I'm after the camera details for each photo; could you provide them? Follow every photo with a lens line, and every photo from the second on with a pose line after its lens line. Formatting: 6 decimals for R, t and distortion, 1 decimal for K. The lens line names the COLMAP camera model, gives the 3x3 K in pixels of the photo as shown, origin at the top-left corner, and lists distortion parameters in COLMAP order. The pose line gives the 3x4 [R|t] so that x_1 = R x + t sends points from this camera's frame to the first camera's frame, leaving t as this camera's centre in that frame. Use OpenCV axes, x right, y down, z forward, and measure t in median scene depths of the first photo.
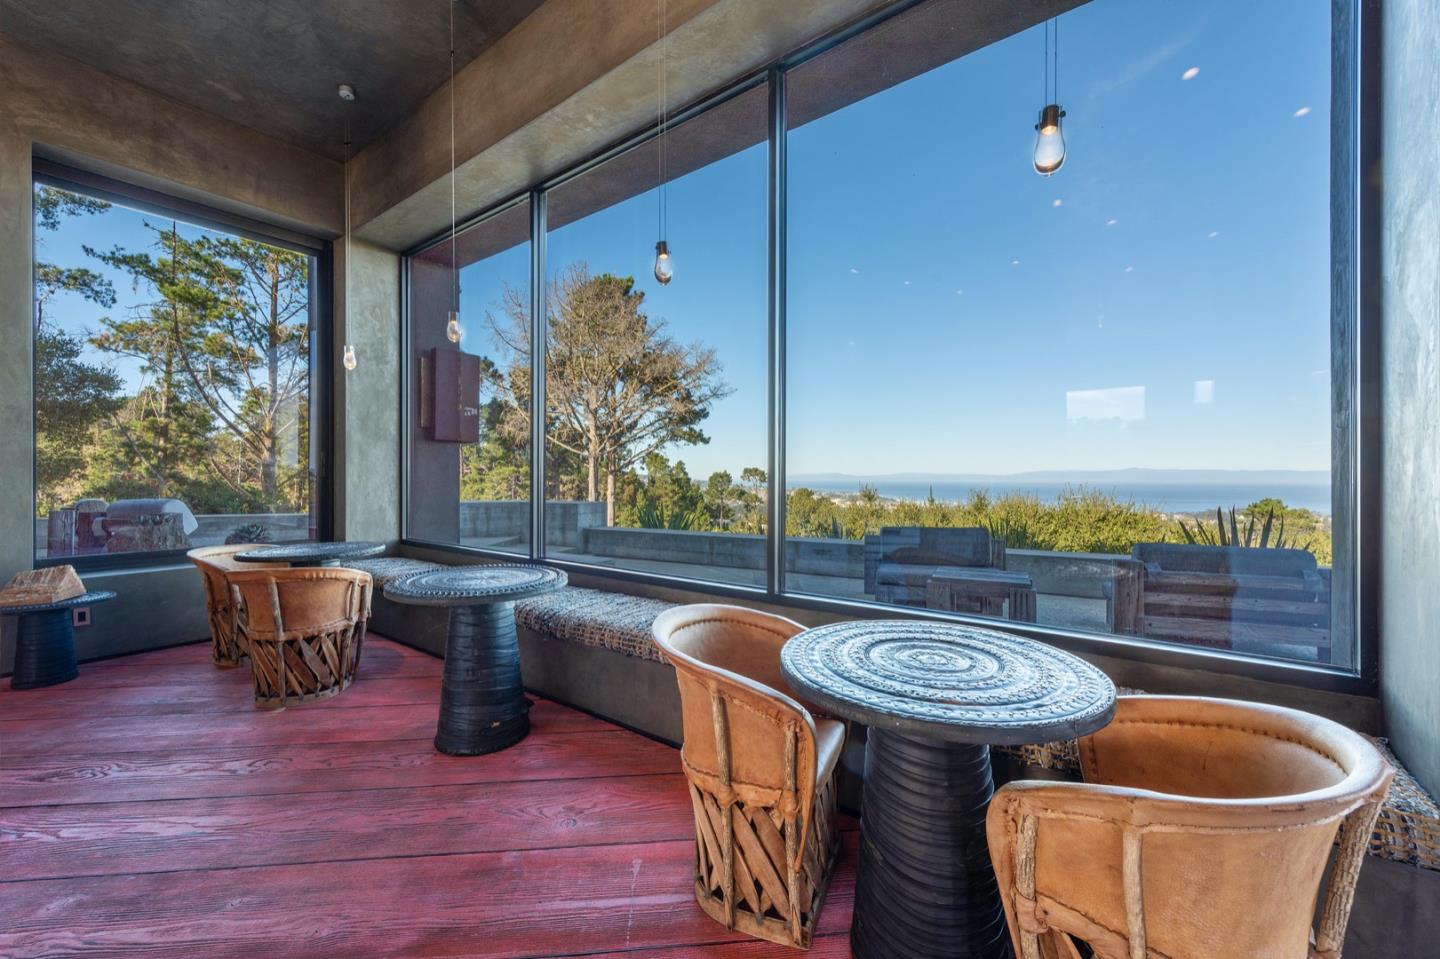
lens RADIAL K [[584.4, 0, 720.0], [0, 584.4, 479.5], [0, 0, 1]] dist [0.007961, -0.000828]
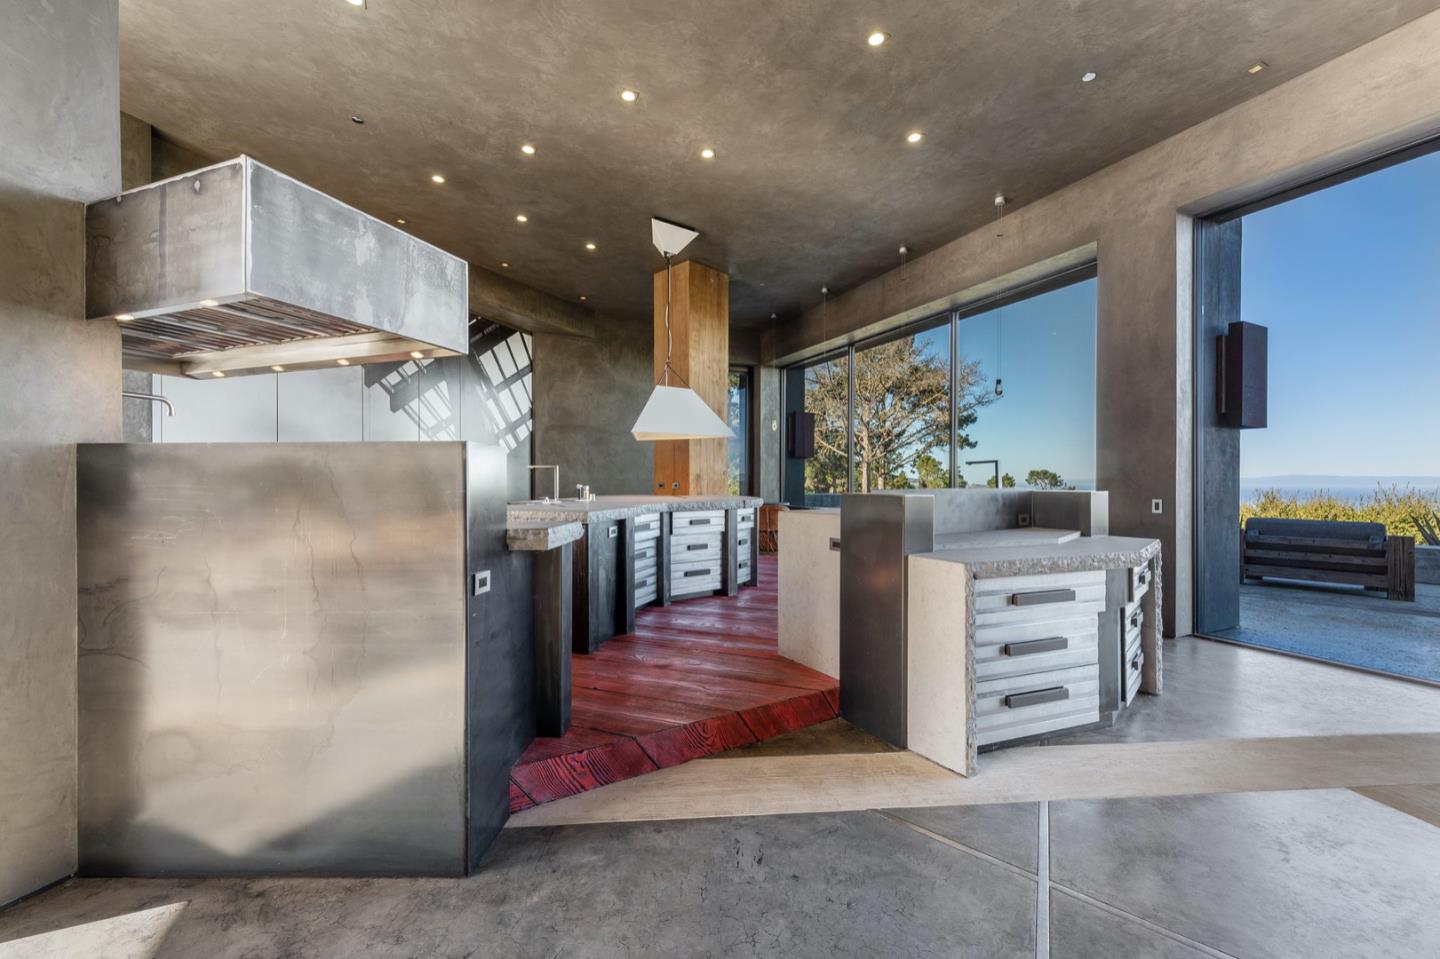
lens RADIAL K [[584.4, 0, 720.0], [0, 584.4, 479.5], [0, 0, 1]] dist [0.007961, -0.000828]
pose [[0.899796, -0.001555, -0.436307, 0.030258], [-0.001382, 0.999978, -0.006415, 0.004495], [0.436308, 0.006375, 0.899775, -0.176982]]
